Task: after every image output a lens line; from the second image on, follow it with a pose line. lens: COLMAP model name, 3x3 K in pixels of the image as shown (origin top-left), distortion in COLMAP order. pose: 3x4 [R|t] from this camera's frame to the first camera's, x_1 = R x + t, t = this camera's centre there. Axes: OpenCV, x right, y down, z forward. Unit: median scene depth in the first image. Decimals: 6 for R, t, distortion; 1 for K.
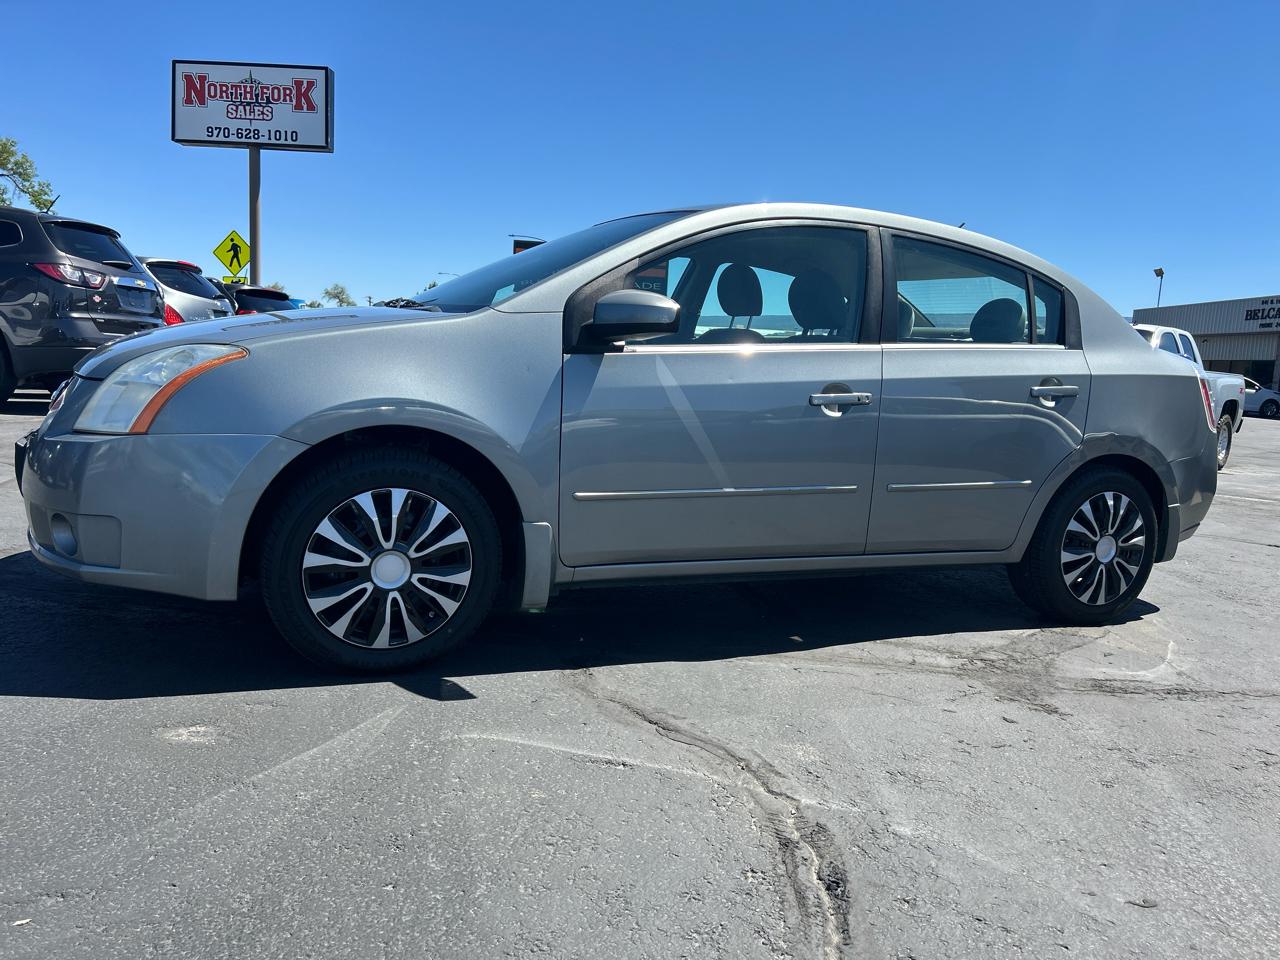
lens RADIAL K [[962.0, 0, 635.4], [0, 962.0, 483.9], [0, 0, 1]] dist [0.033177, -0.039186]
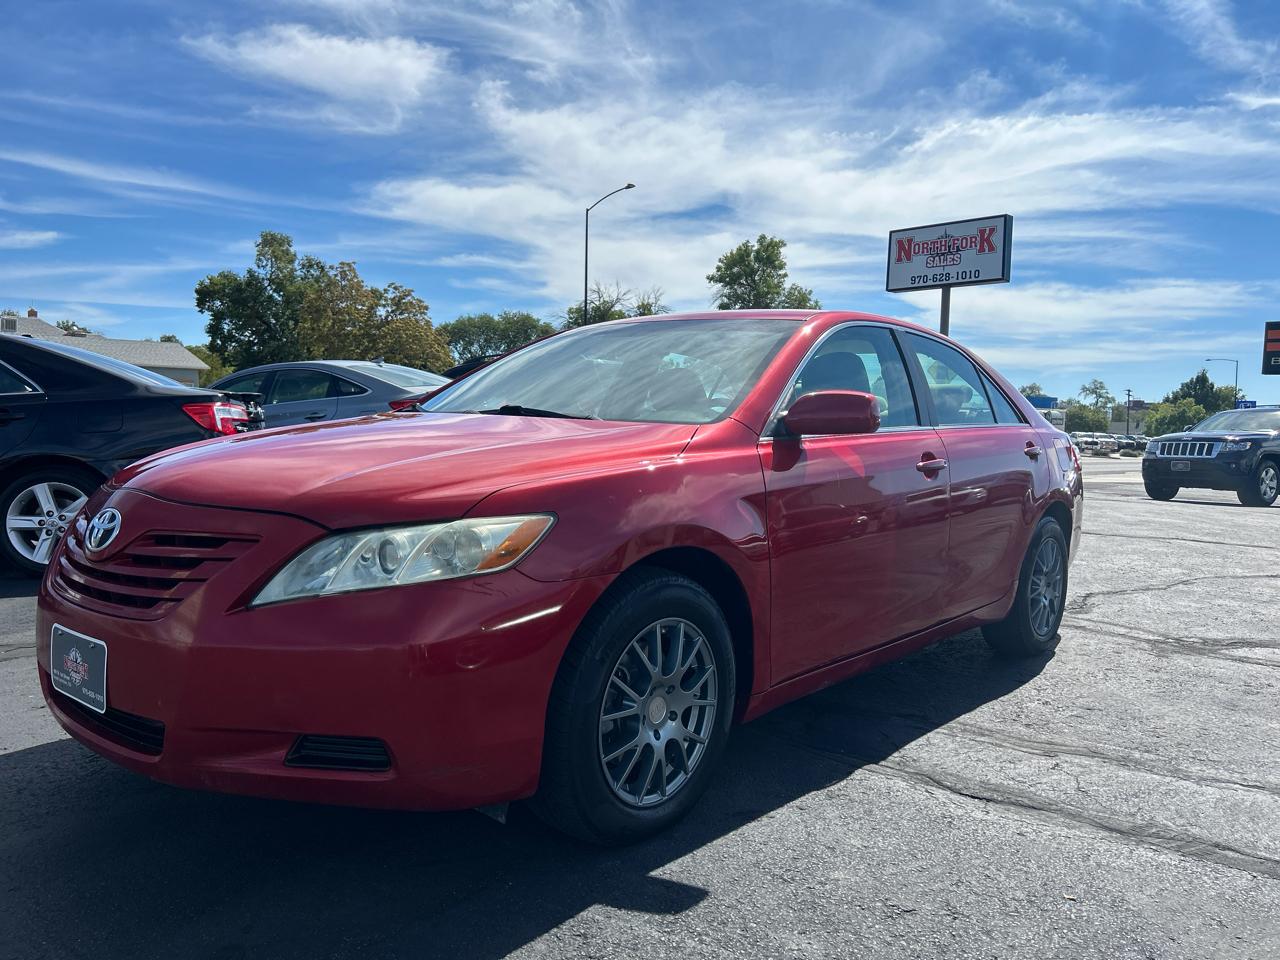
lens RADIAL K [[962.0, 0, 640.0], [0, 962.0, 491.6], [0, 0, 1]] dist [0.033177, -0.039186]
pose [[0.735622, 0.008644, -0.677337, 0.164447], [-0.072199, 0.995223, -0.065711, 0.025662], [0.673533, 0.097242, 0.732732, -0.155732]]
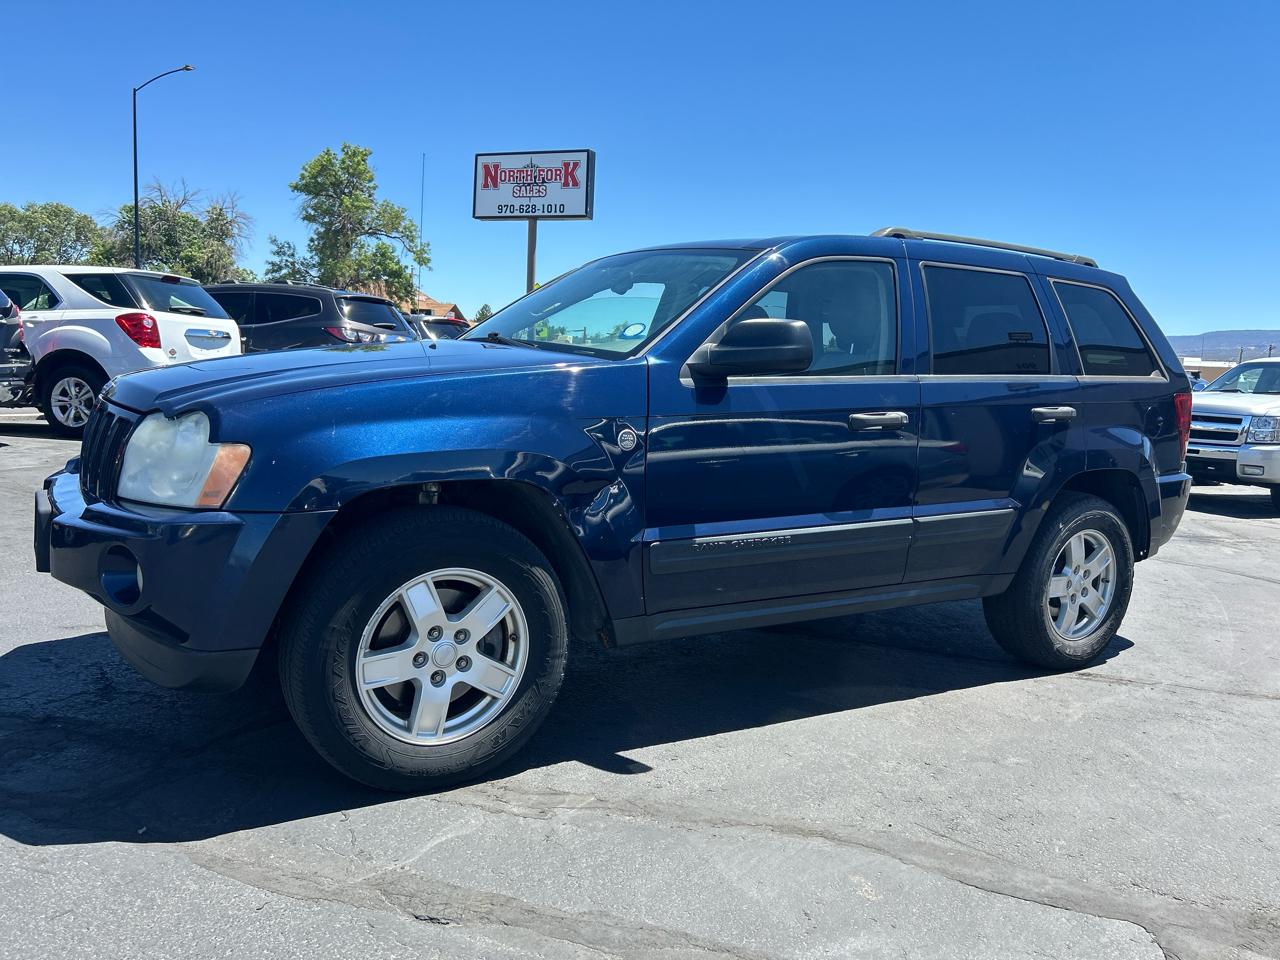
lens RADIAL K [[956.0, 0, 637.2], [0, 956.0, 491.6], [0, 0, 1]] dist [0.035415, -0.028749]
pose [[0.942096, 0.037335, -0.333259, 0.151883], [-0.043830, 0.998967, -0.011991, 0.006528], [0.332467, 0.025904, 0.942759, -0.095185]]
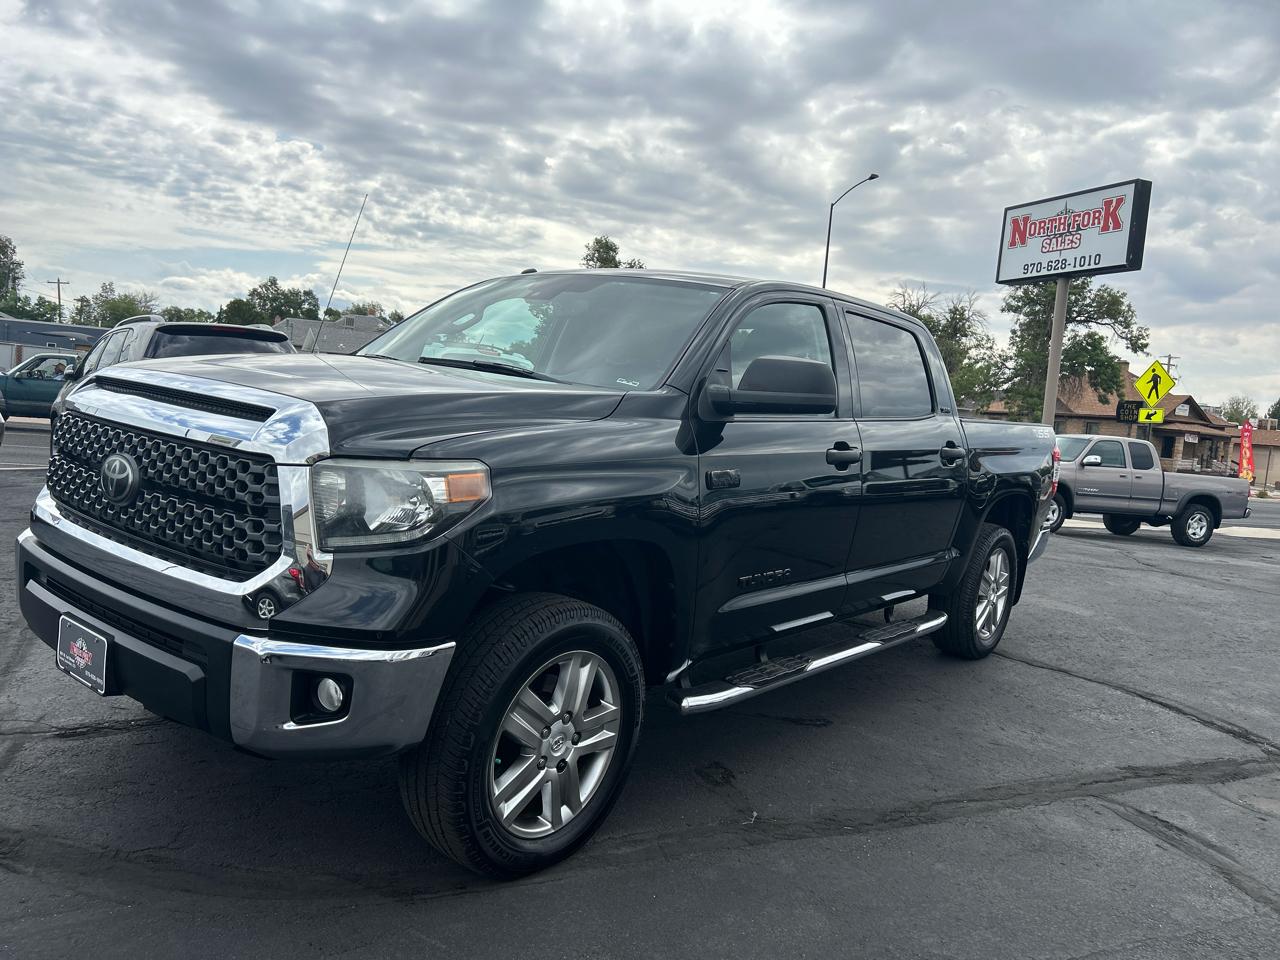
lens RADIAL K [[962.0, 0, 624.8], [0, 962.0, 489.3], [0, 0, 1]] dist [0.033177, -0.039186]
pose [[0.436052, 0.050119, -0.898525, 0.300992], [-0.170596, 0.984947, -0.027850, -0.036651], [0.883604, 0.165429, 0.438038, 0.224020]]
